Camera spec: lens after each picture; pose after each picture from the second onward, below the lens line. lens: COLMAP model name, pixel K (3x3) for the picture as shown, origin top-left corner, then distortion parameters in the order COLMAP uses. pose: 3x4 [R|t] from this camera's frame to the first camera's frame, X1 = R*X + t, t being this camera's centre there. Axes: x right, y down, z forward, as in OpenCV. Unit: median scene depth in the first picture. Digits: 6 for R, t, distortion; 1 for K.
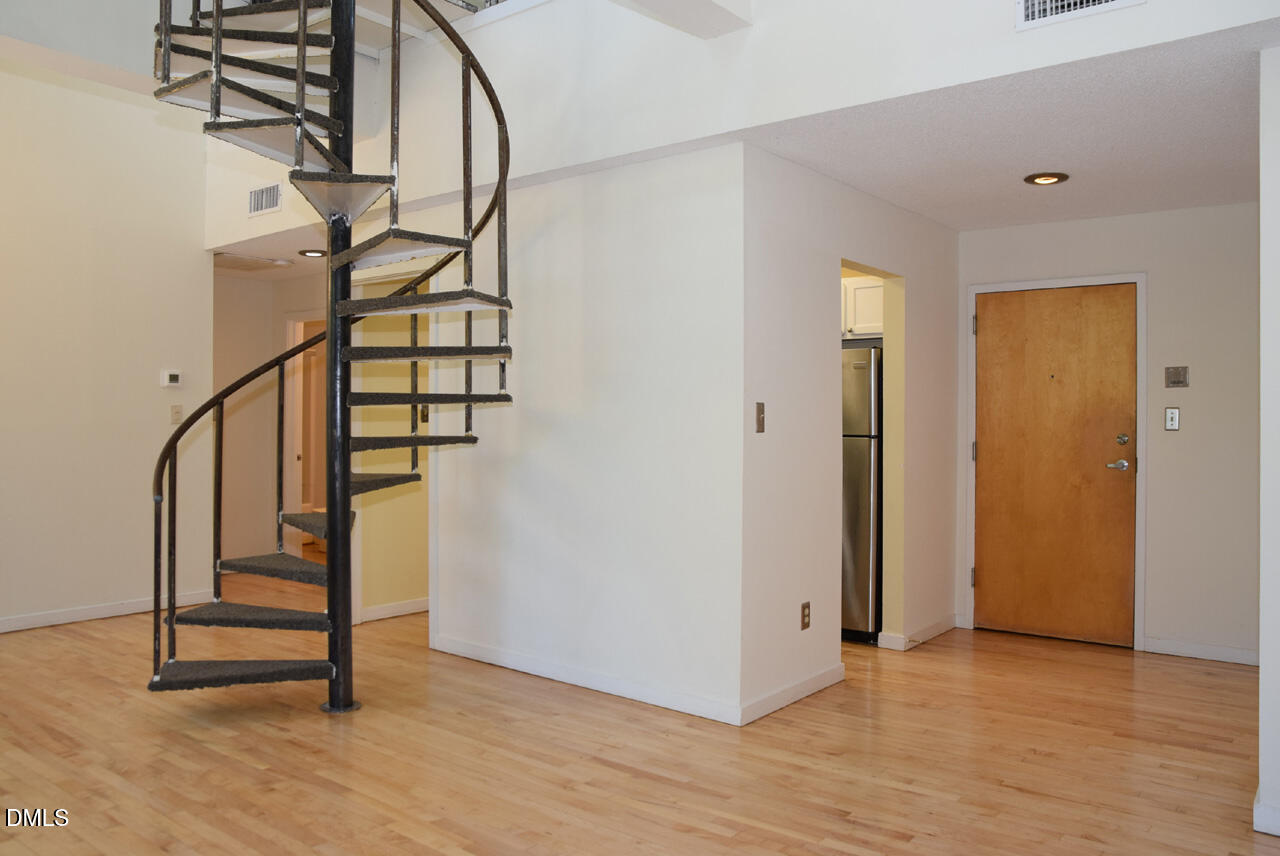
lens RADIAL K [[972.5, 0, 649.0], [0, 972.5, 428.2], [0, 0, 1]] dist [-0.135395, 0.124581]
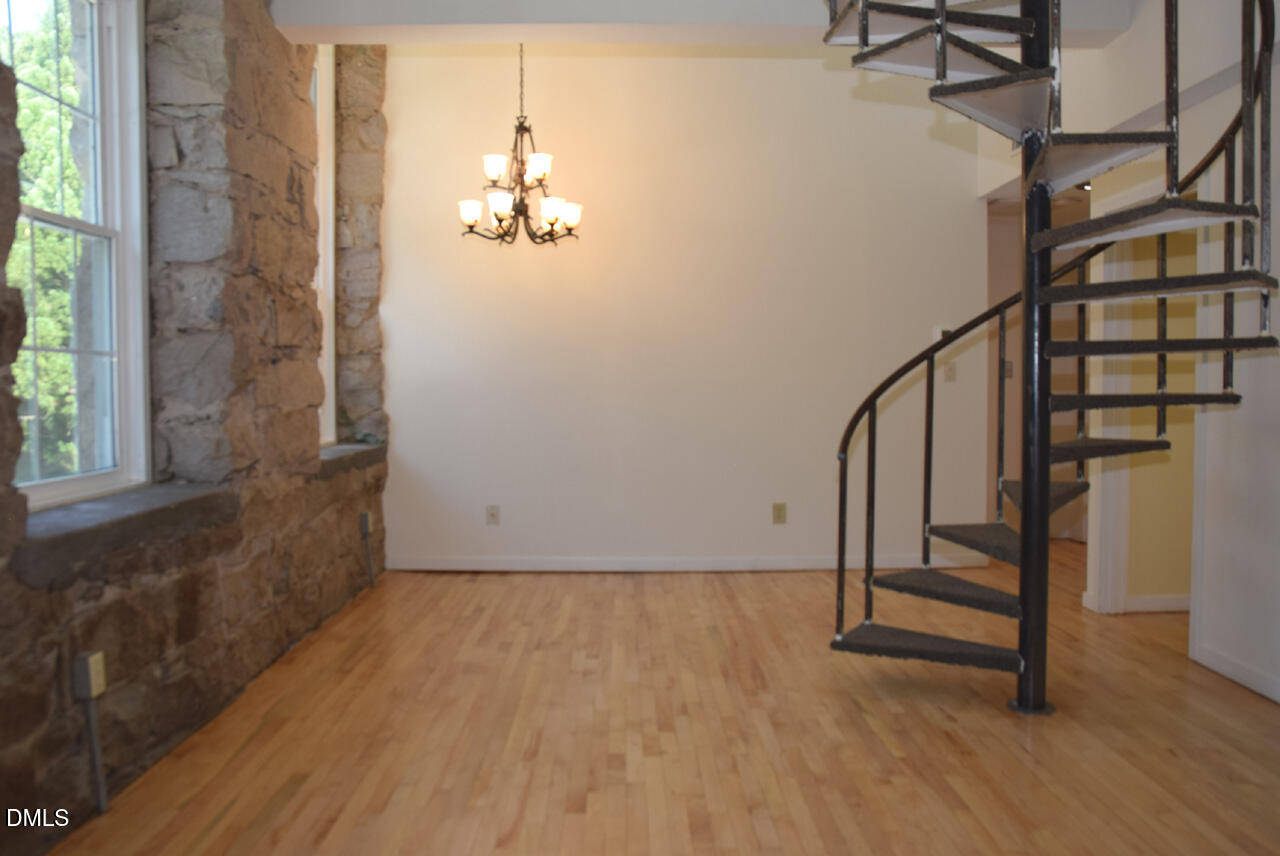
lens RADIAL K [[981.8, 0, 647.4], [0, 981.8, 425.1], [0, 0, 1]] dist [-0.130849, 0.125137]
pose [[0.629680, 0.027166, -0.776380, 0.127160], [0.001075, 0.999357, 0.035840, 0.006202], [0.776854, -0.023402, 0.629246, 0.196084]]
